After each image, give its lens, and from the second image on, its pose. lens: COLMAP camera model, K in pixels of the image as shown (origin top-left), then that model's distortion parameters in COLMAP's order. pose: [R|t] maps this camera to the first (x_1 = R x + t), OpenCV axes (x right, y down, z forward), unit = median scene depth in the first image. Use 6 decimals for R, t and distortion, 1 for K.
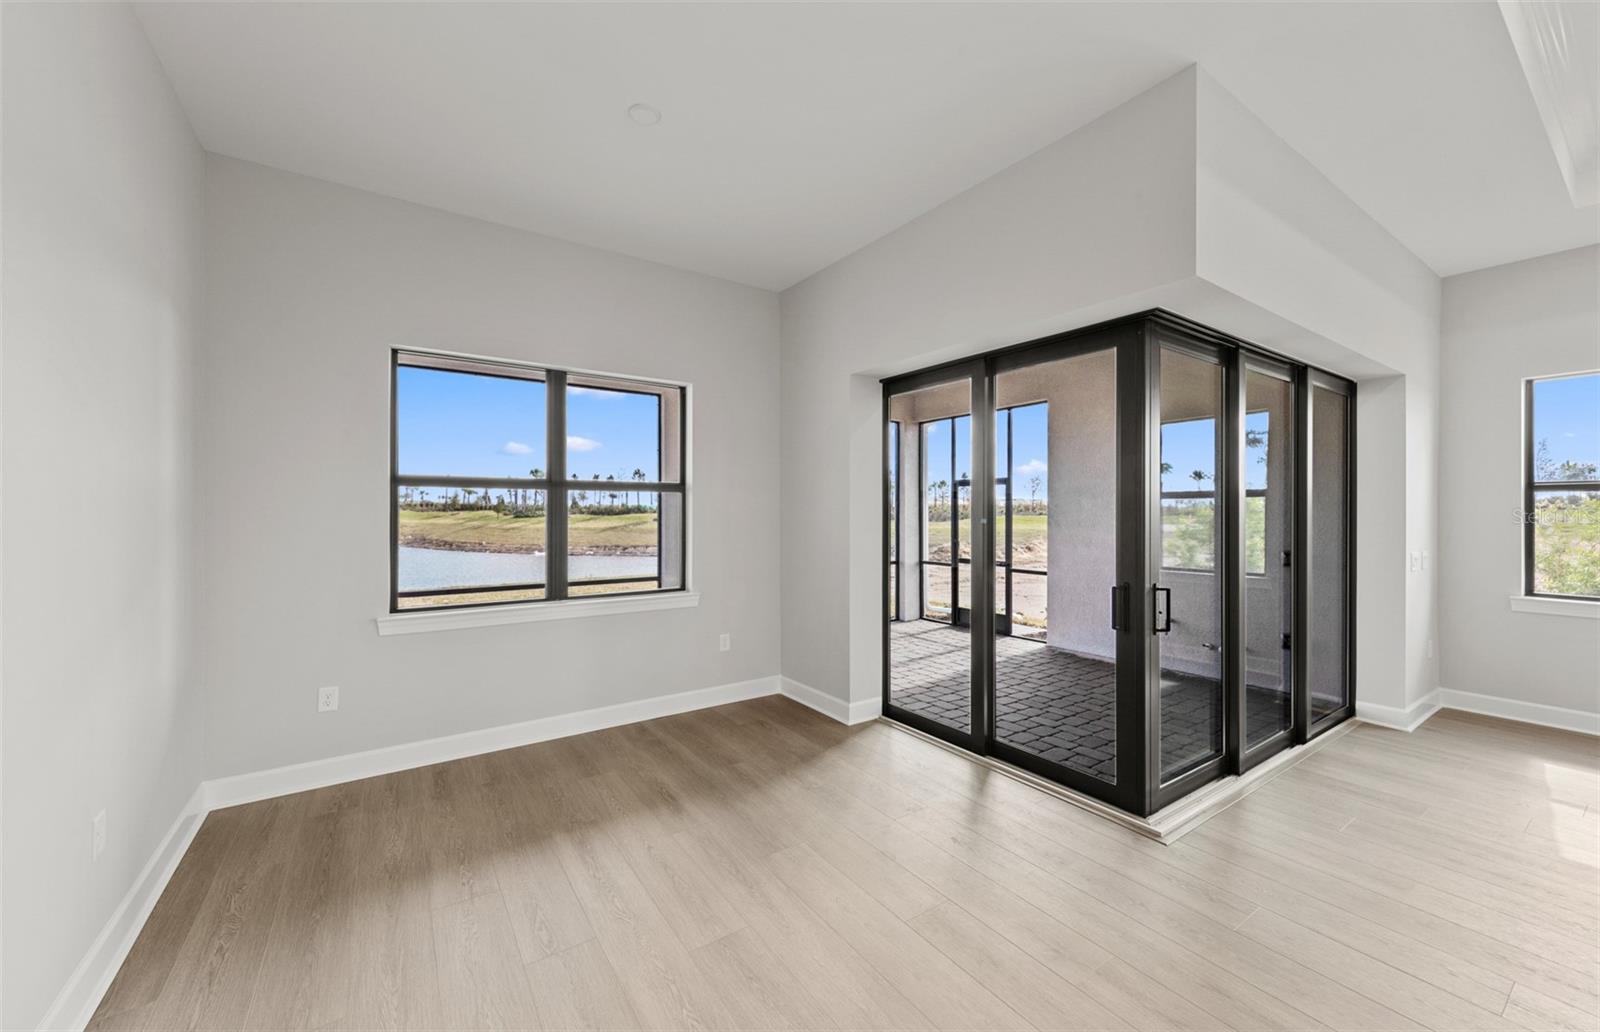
lens RADIAL K [[607.4, 0, 796.7], [0, 607.4, 514.0], [0, 0, 1]] dist [0.004965, -0.000912]
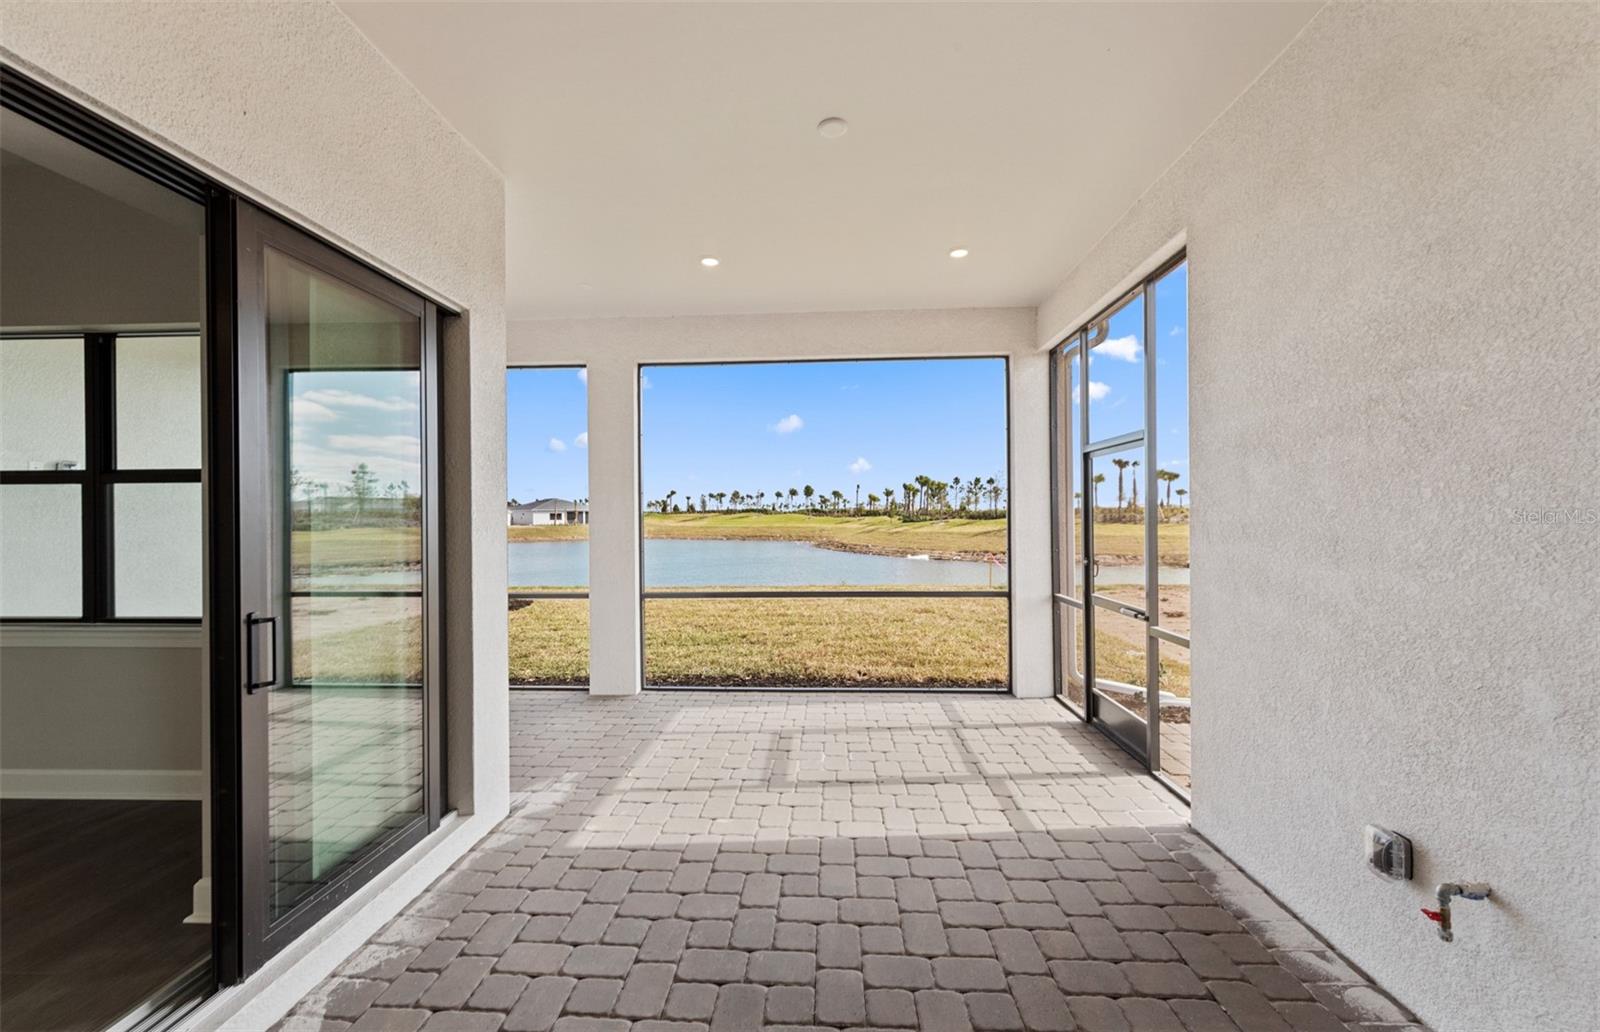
lens RADIAL K [[607.4, 0, 795.0], [0, 607.4, 517.2], [0, 0, 1]] dist [0.004965, -0.000912]
pose [[0.787010, -0.007340, -0.616897, 0.654300], [0.005887, 0.999973, -0.004388, 0.010340], [0.616913, -0.000178, 0.787032, 0.736001]]
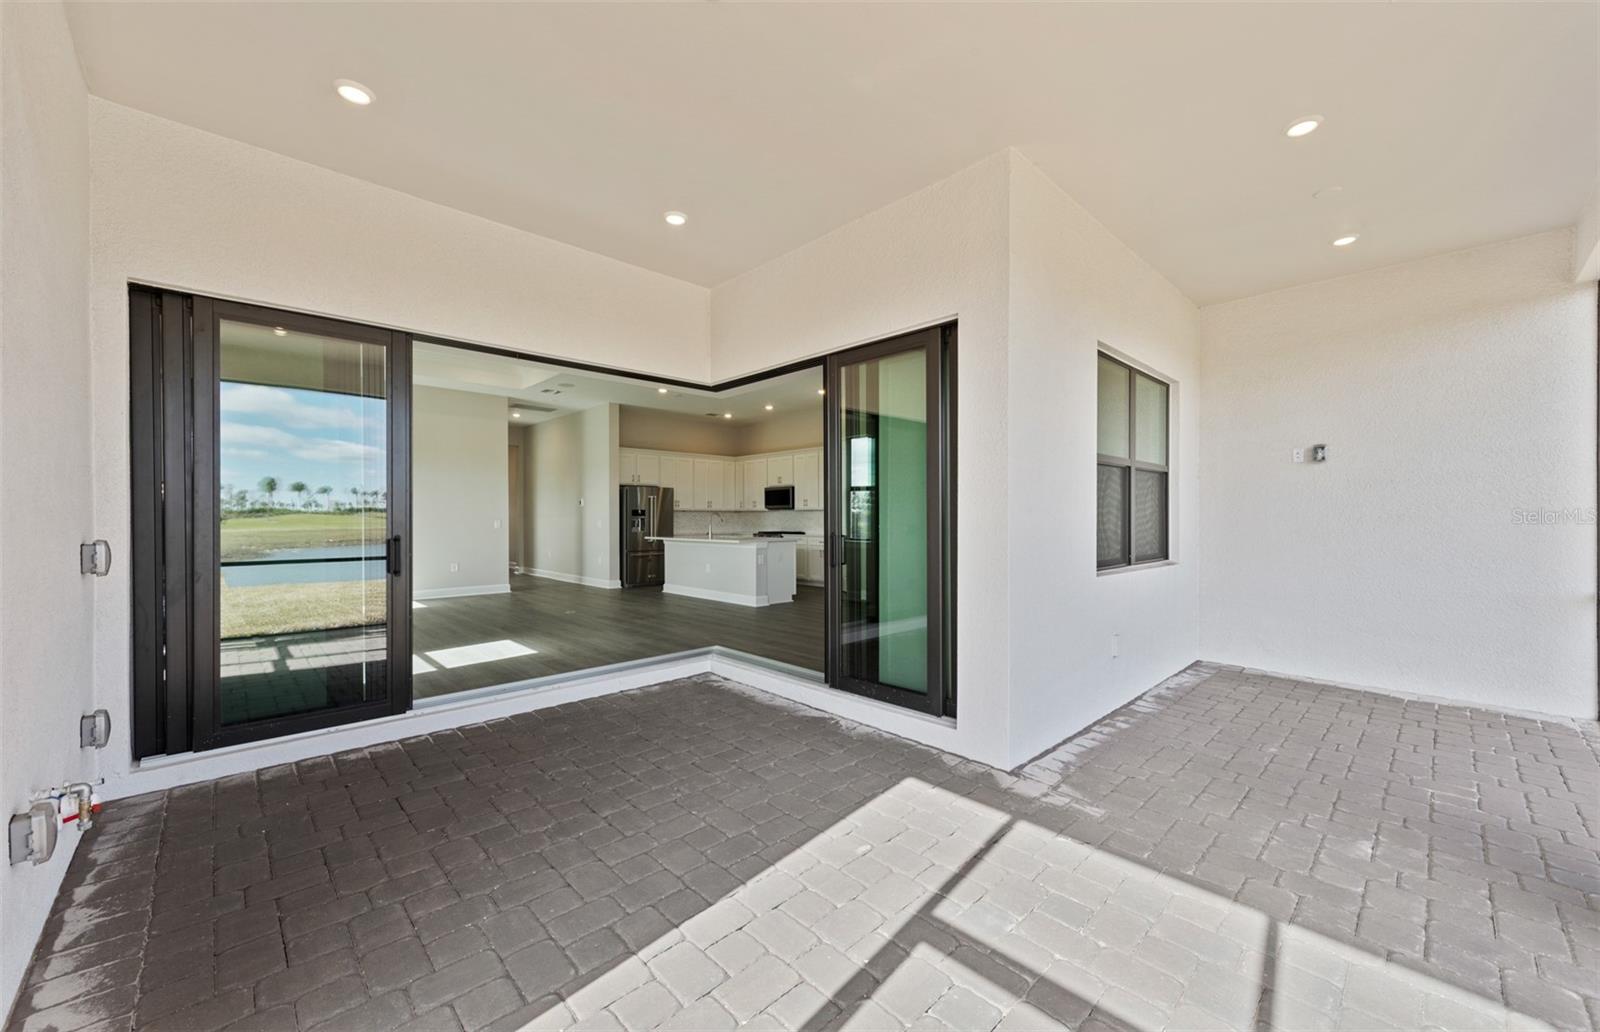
lens RADIAL K [[607.4, 0, 795.3], [0, 607.4, 515.3], [0, 0, 1]] dist [0.004965, -0.000912]
pose [[-0.988189, -0.000256, -0.153241, 0.349588], [-0.000185, 1.000000, -0.000476, 0.041867], [0.153241, -0.000442, -0.988189, 1.654701]]
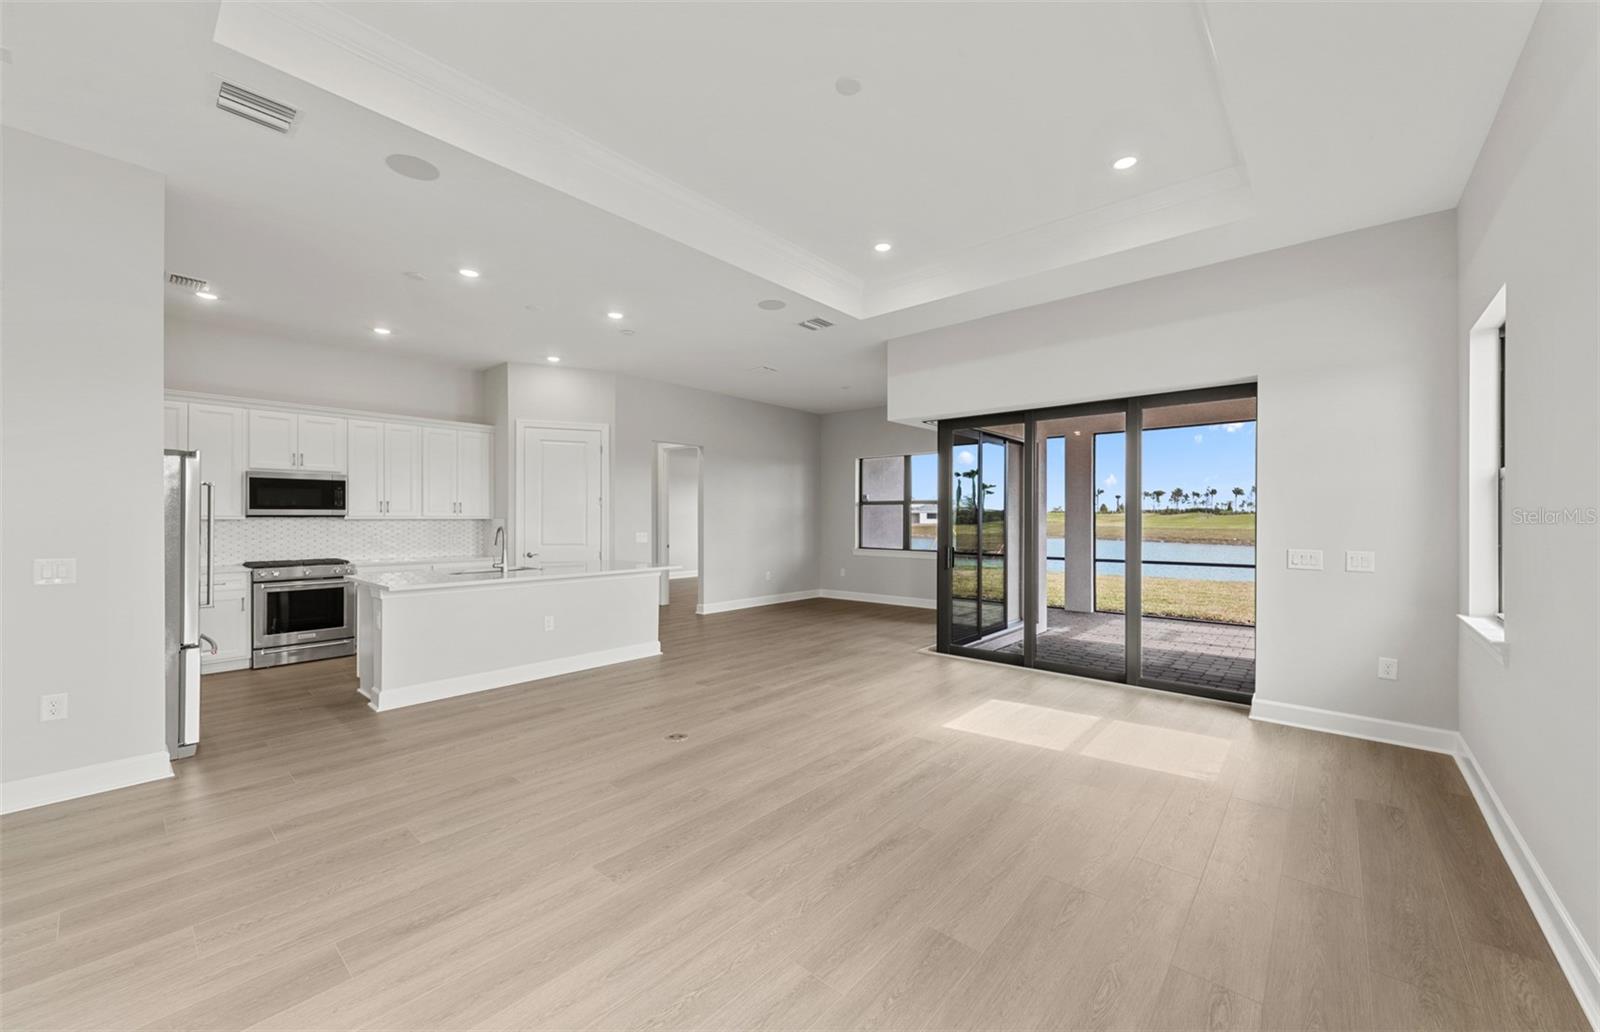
lens RADIAL K [[607.4, 0, 802.8], [0, 607.4, 517.4], [0, 0, 1]] dist [0.004965, -0.000912]
pose [[0.251670, -0.000886, -0.967813, 1.454578], [-0.006279, 0.999977, -0.002549, 0.015440], [0.967793, 0.006719, 0.251658, -0.006352]]
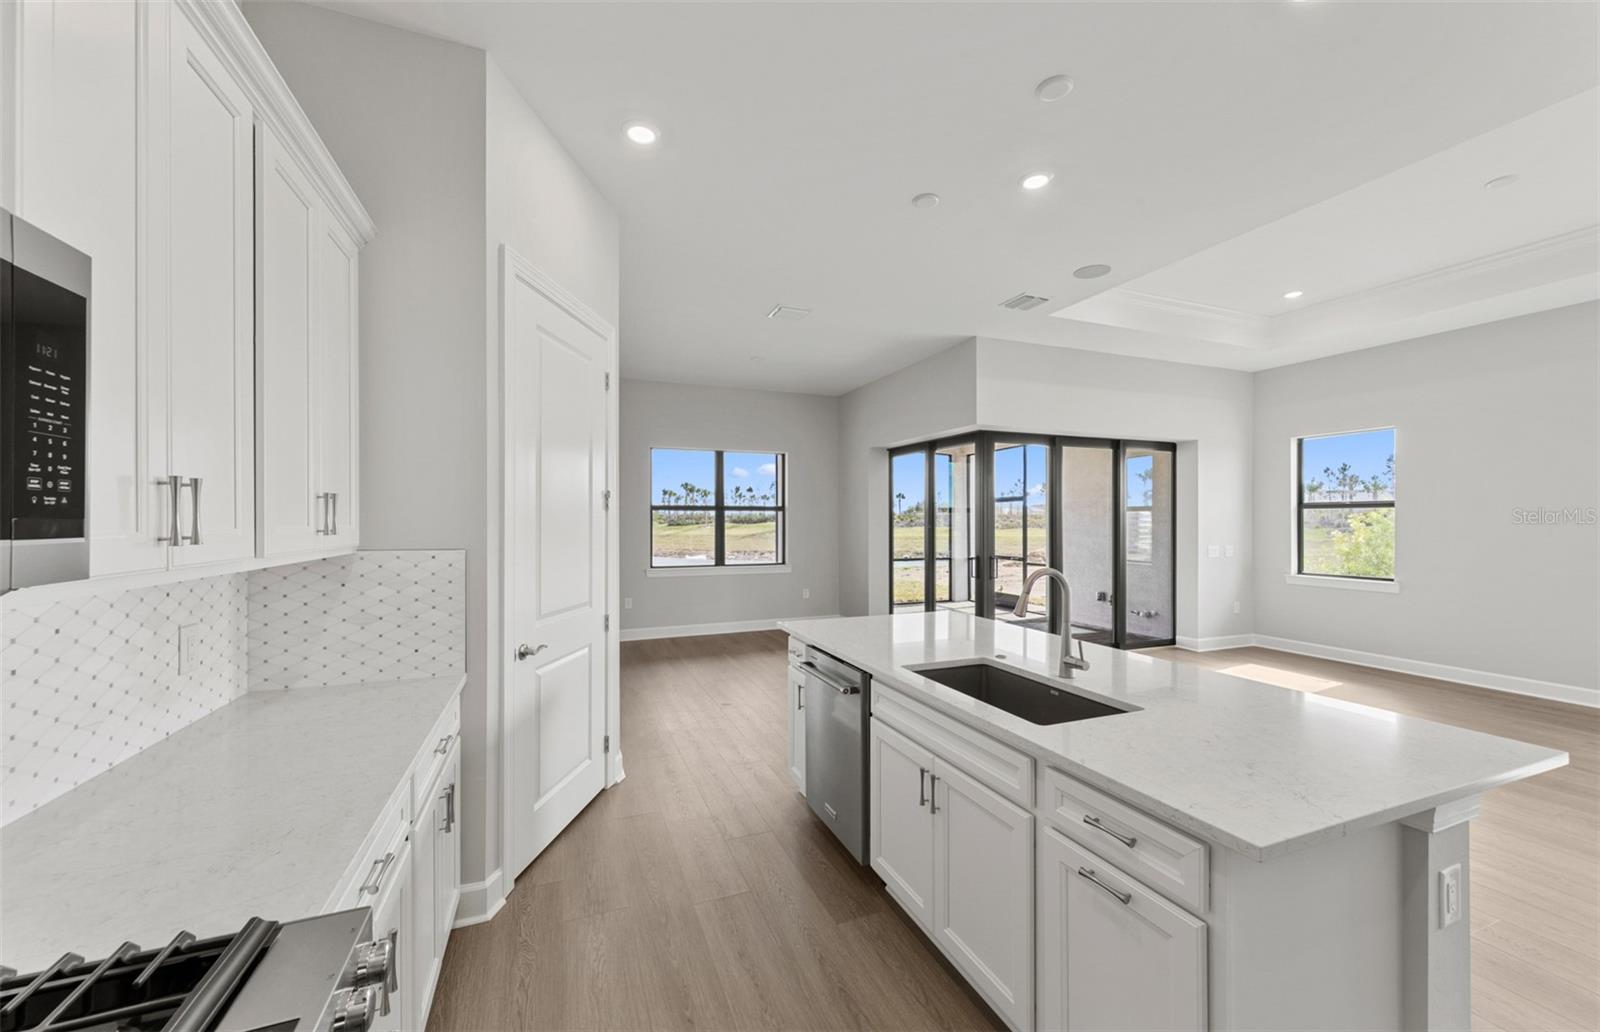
lens RADIAL K [[607.4, 0, 797.9], [0, 607.4, 521.6], [0, 0, 1]] dist [0.004965, -0.000912]
pose [[0.976074, -0.000446, -0.217438, 0.228009], [0.000197, 0.999999, -0.001167, -0.000915], [0.217439, 0.001097, 0.976073, -0.704744]]
